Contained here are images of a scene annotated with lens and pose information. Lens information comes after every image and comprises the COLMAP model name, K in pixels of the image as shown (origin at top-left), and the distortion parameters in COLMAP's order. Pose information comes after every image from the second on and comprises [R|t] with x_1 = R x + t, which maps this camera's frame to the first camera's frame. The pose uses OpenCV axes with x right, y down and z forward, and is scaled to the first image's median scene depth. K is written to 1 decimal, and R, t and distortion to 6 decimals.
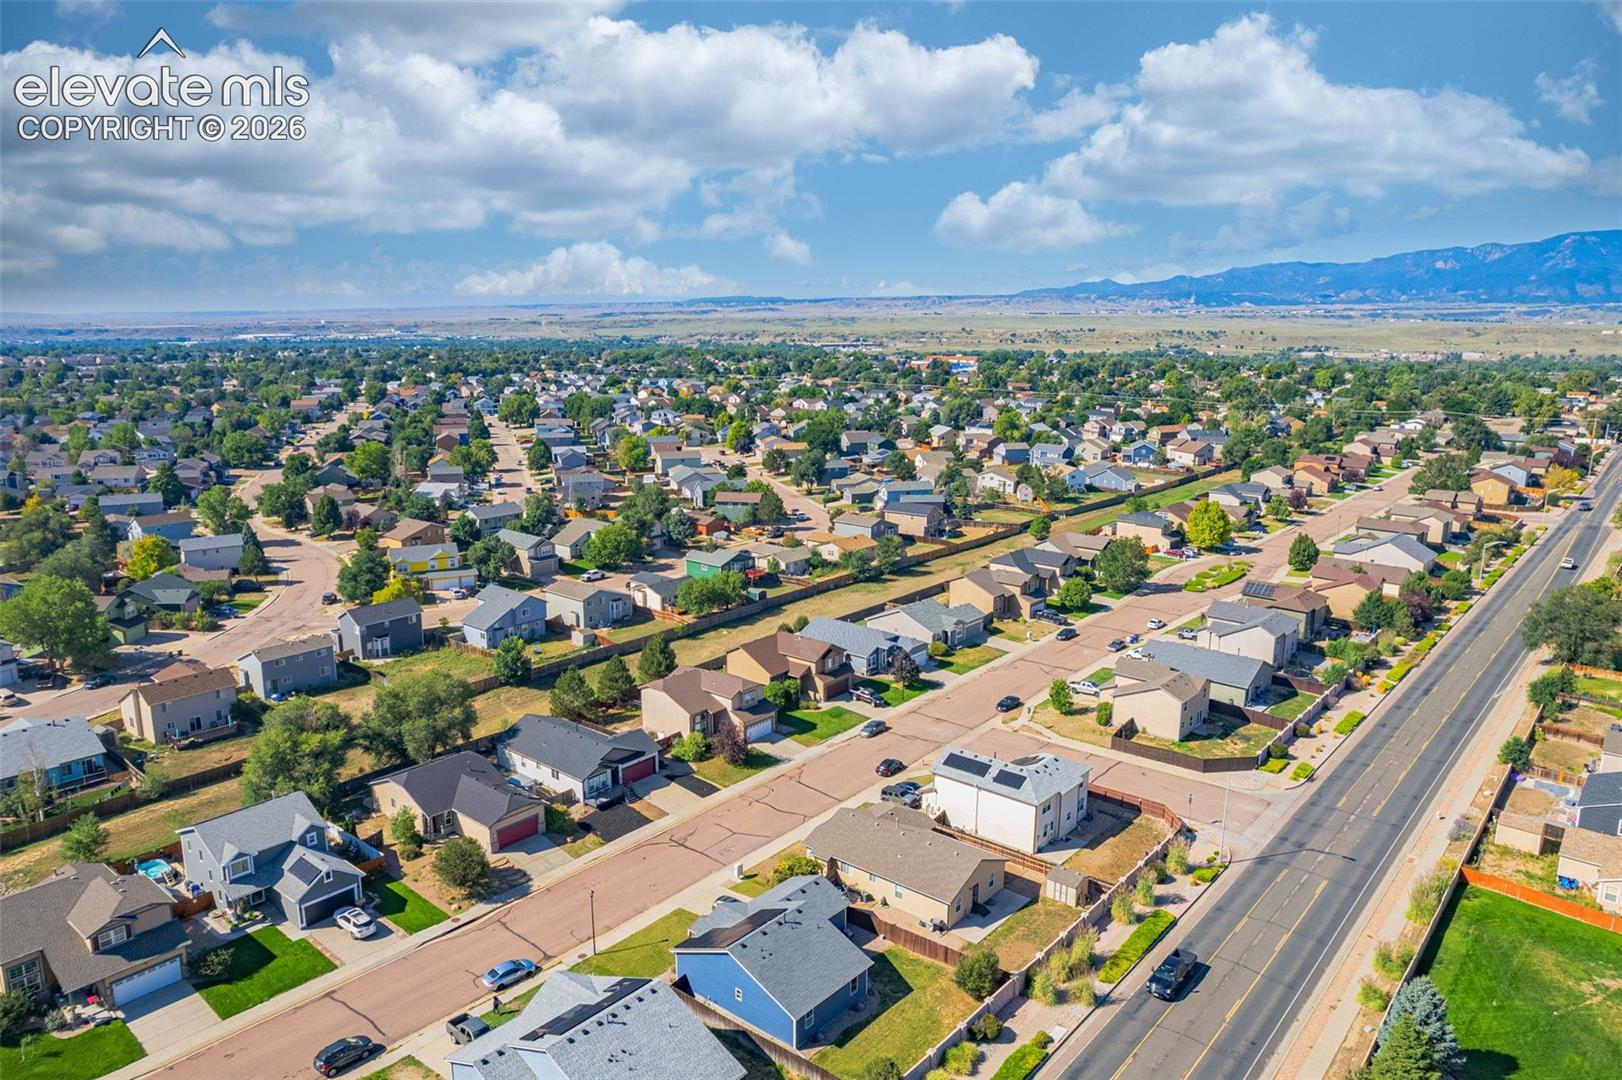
lens RADIAL K [[1070.7, 0, 815.2], [0, 1070.7, 548.5], [0, 0, 1]] dist [-0.082830, 0.091393]
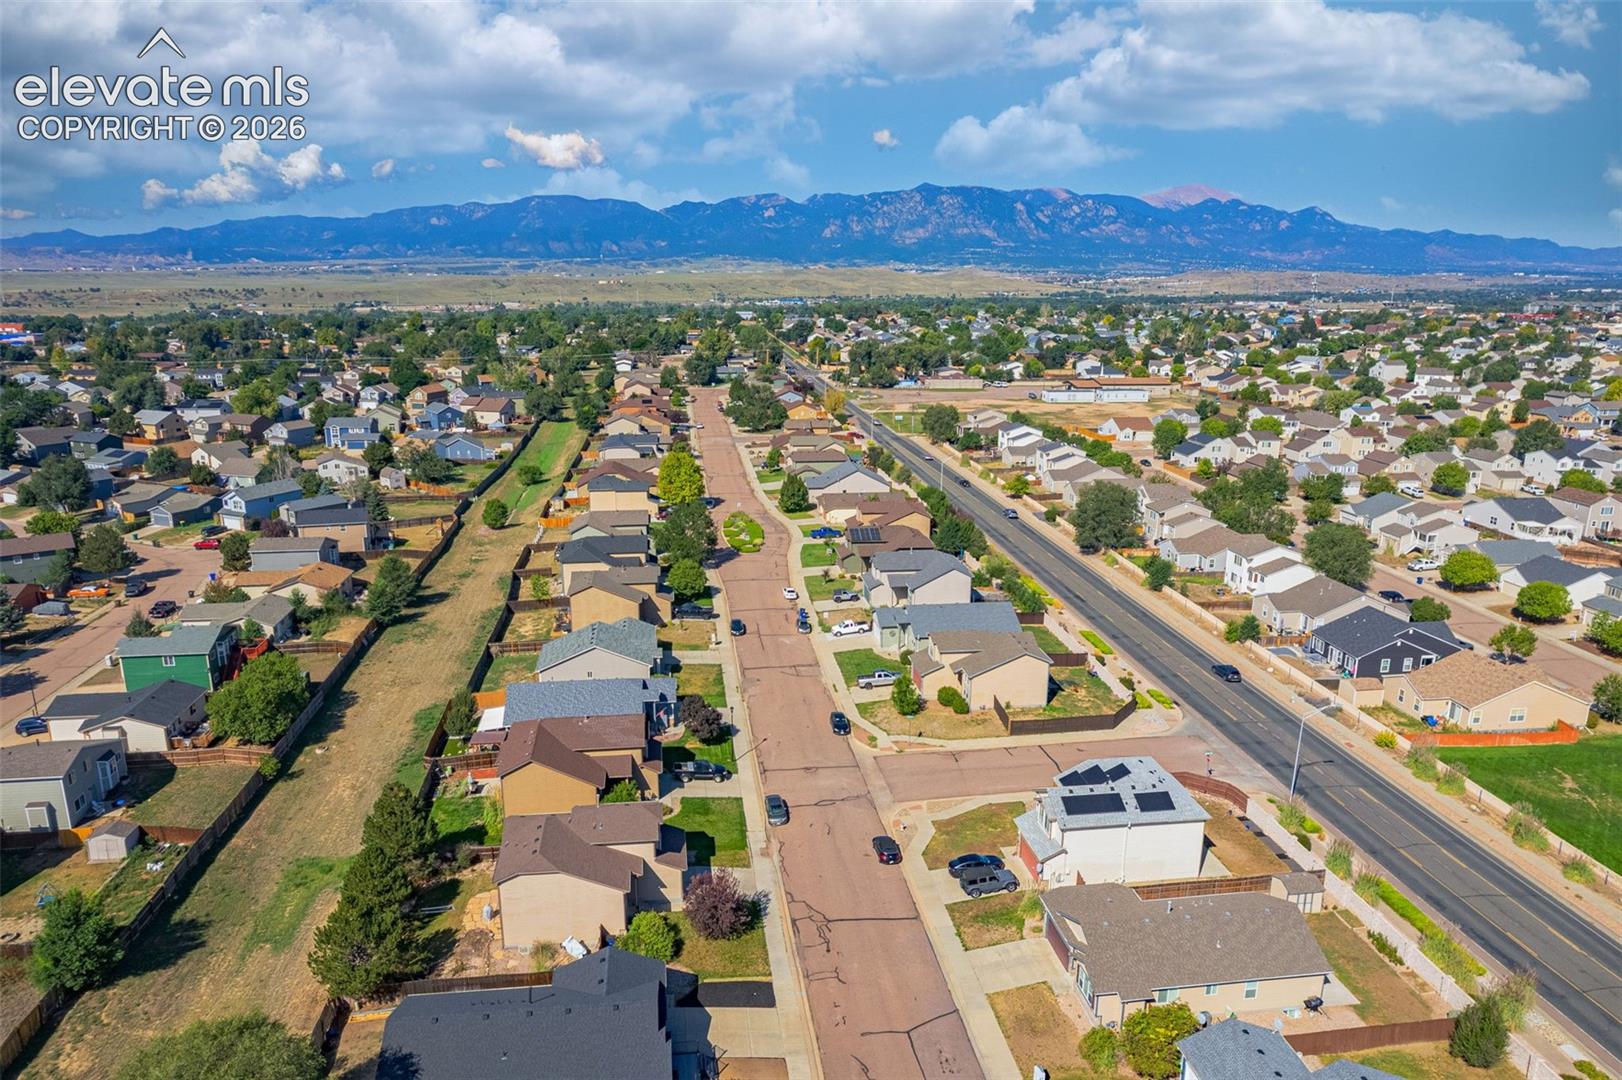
lens RADIAL K [[1091.3, 0, 813.0], [0, 1091.3, 590.0], [0, 0, 1]] dist [-0.079509, 0.076299]
pose [[0.676634, -0.207765, 0.706400, -0.443214], [0.156470, 0.978026, 0.137778, -0.077638], [-0.719503, 0.017305, 0.694274, 0.503341]]
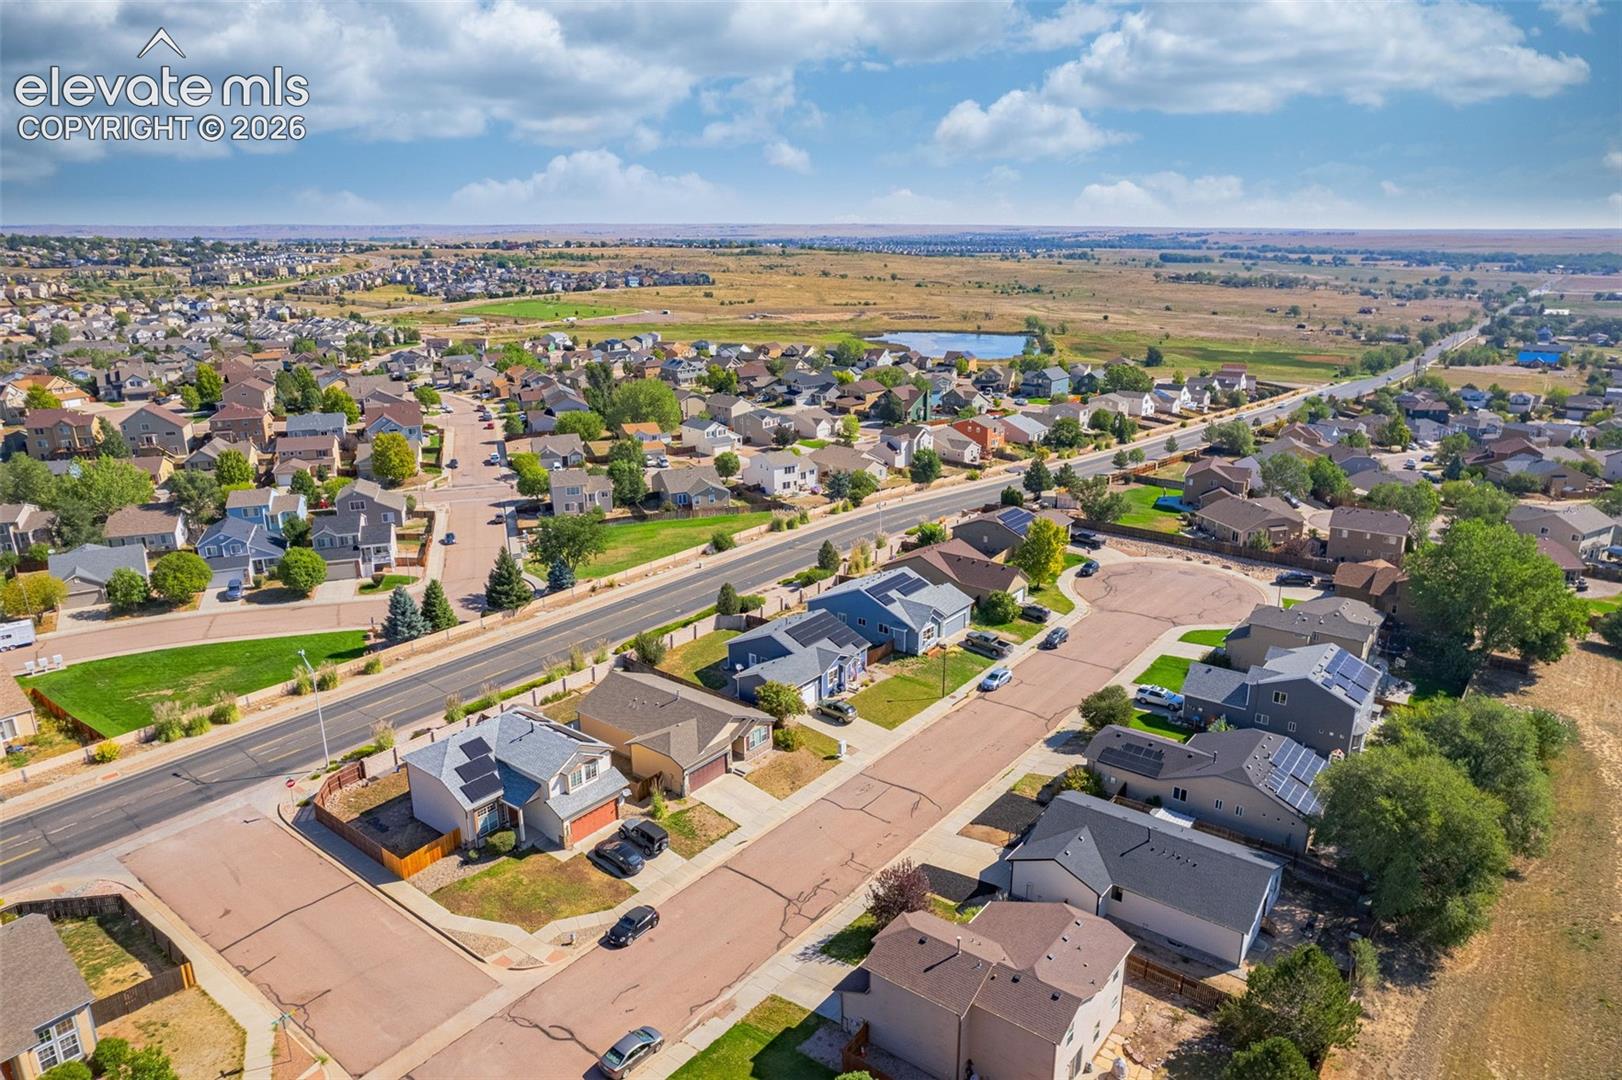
lens RADIAL K [[1028.3, 0, 806.0], [0, 1028.3, 557.3], [0, 0, 1]] dist [-0.069730, 0.072322]
pose [[-0.999806, 0.008257, -0.017869, -0.021882], [-0.001768, 0.866447, 0.499267, -0.251530], [0.019605, 0.499201, -0.866264, 1.354401]]
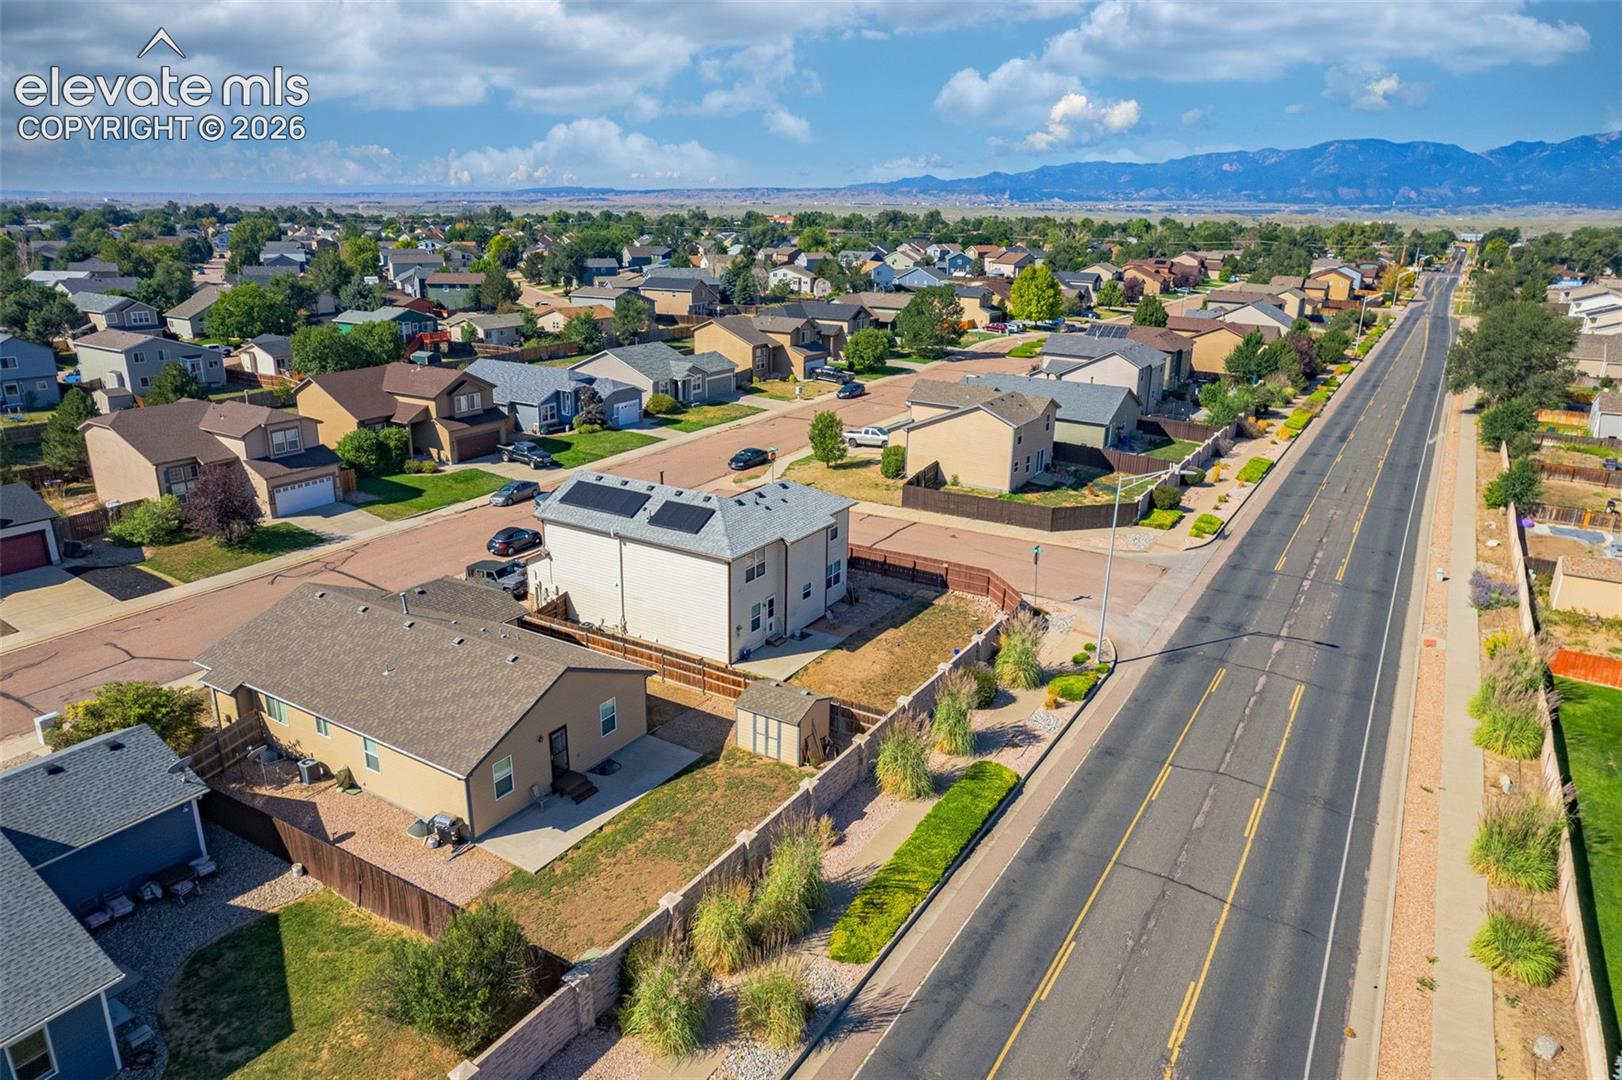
lens RADIAL K [[1028.3, 0, 806.0], [0, 1028.3, 557.3], [0, 0, 1]] dist [-0.069730, 0.072322]
pose [[0.988621, -0.036282, 0.145989, 0.139325], [0.018408, 0.992363, 0.121971, 0.146972], [-0.149299, -0.117896, 0.981738, 0.433431]]
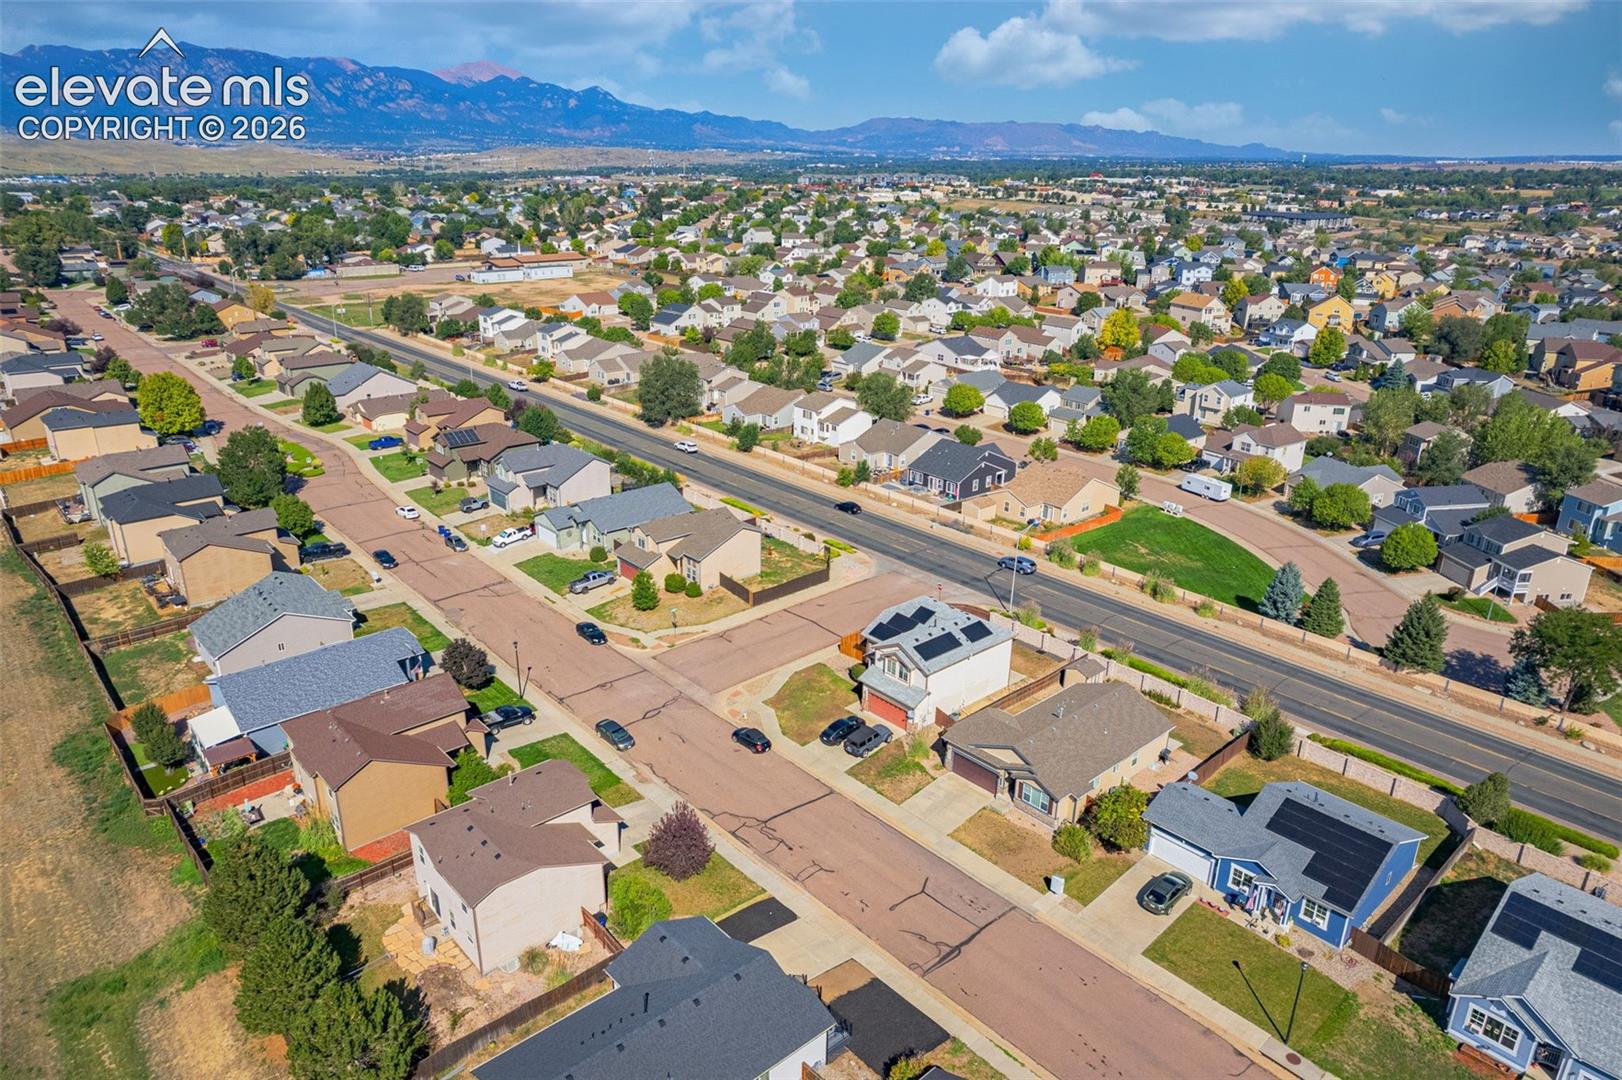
lens RADIAL K [[1028.3, 0, 806.0], [0, 1028.3, 557.3], [0, 0, 1]] dist [-0.069730, 0.072322]
pose [[0.148935, -0.363064, 0.919784, -0.523649], [0.196077, 0.922532, 0.332399, -0.138986], [-0.969212, 0.130843, 0.208586, 0.778608]]
